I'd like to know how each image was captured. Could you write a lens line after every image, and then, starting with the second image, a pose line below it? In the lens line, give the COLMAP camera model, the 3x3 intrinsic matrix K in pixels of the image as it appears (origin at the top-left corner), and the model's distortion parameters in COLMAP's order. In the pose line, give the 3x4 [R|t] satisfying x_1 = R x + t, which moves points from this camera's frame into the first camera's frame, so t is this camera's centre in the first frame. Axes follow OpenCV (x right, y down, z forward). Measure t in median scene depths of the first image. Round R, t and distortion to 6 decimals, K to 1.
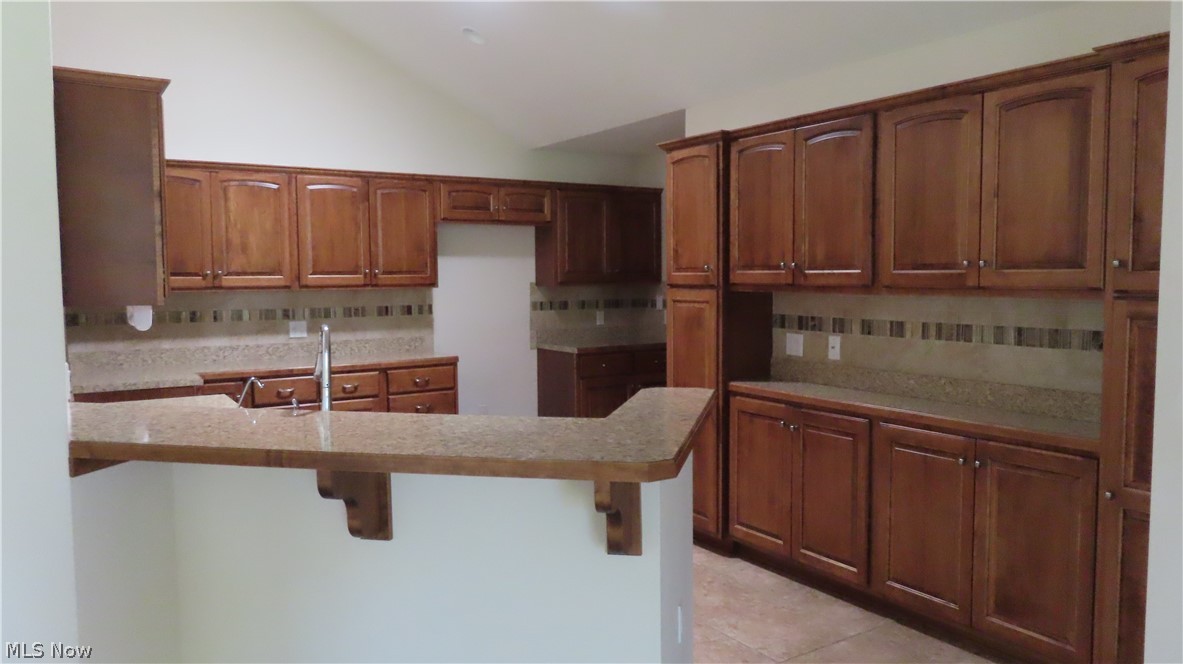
lens RADIAL K [[829.6, 0, 591.5], [0, 829.6, 332.0], [0, 0, 1]] dist [-0.099169, -0.001867]
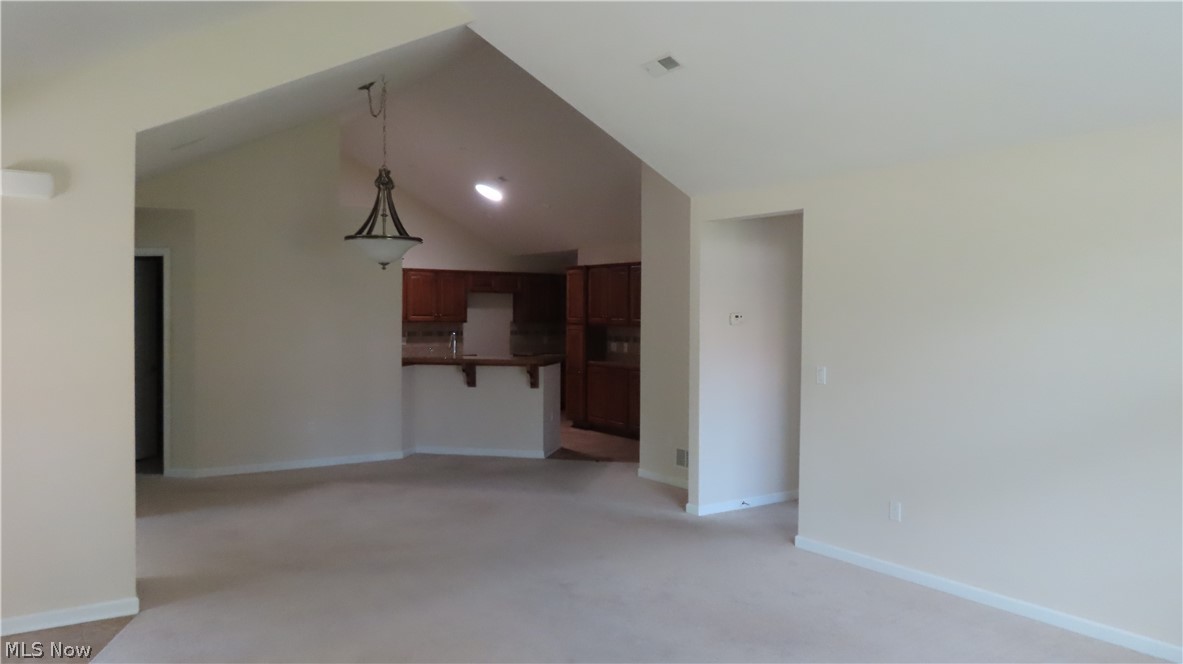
lens RADIAL K [[837.5, 0, 591.5], [0, 837.5, 332.0], [0, 0, 1]] dist [0.001016, 0.000501]
pose [[0.999436, 0.014804, 0.030143, 0.075091], [-0.013400, 0.998840, -0.046258, 0.069686], [-0.030793, 0.045828, 0.998475, -1.243617]]
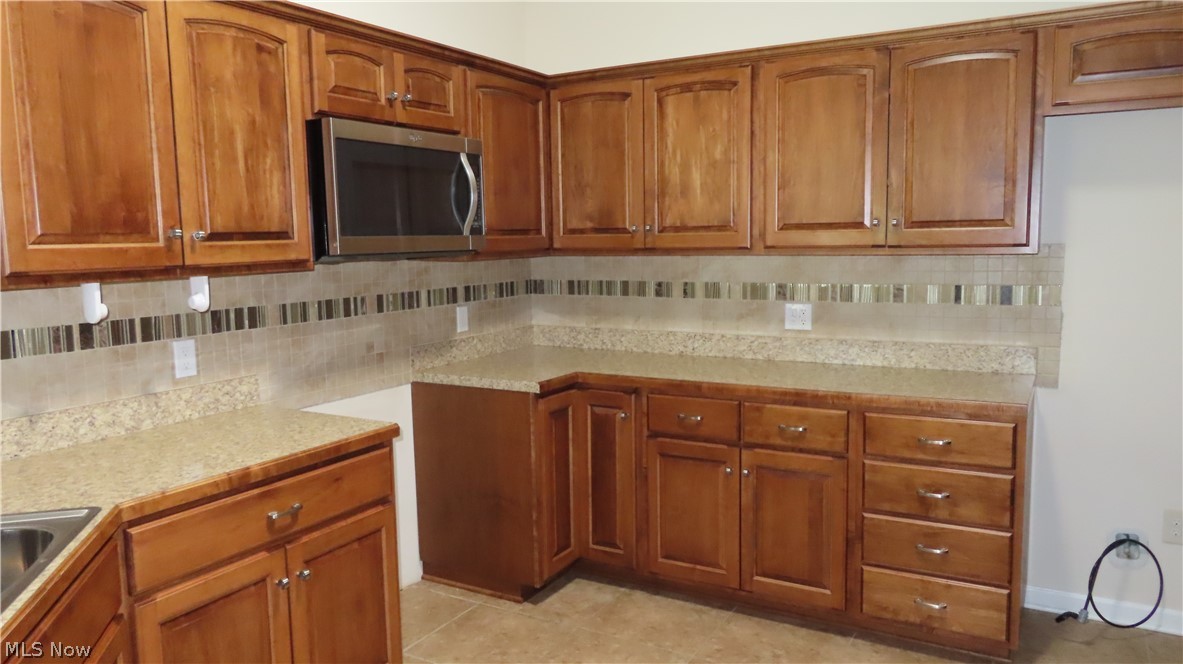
lens RADIAL K [[837.5, 0, 591.5], [0, 837.5, 332.0], [0, 0, 1]] dist [0.001016, 0.000501]
pose [[0.465344, 0.096529, -0.879850, 0.136579], [-0.043306, 0.995328, 0.086294, -0.041589], [0.884070, -0.002054, 0.467351, 0.583669]]
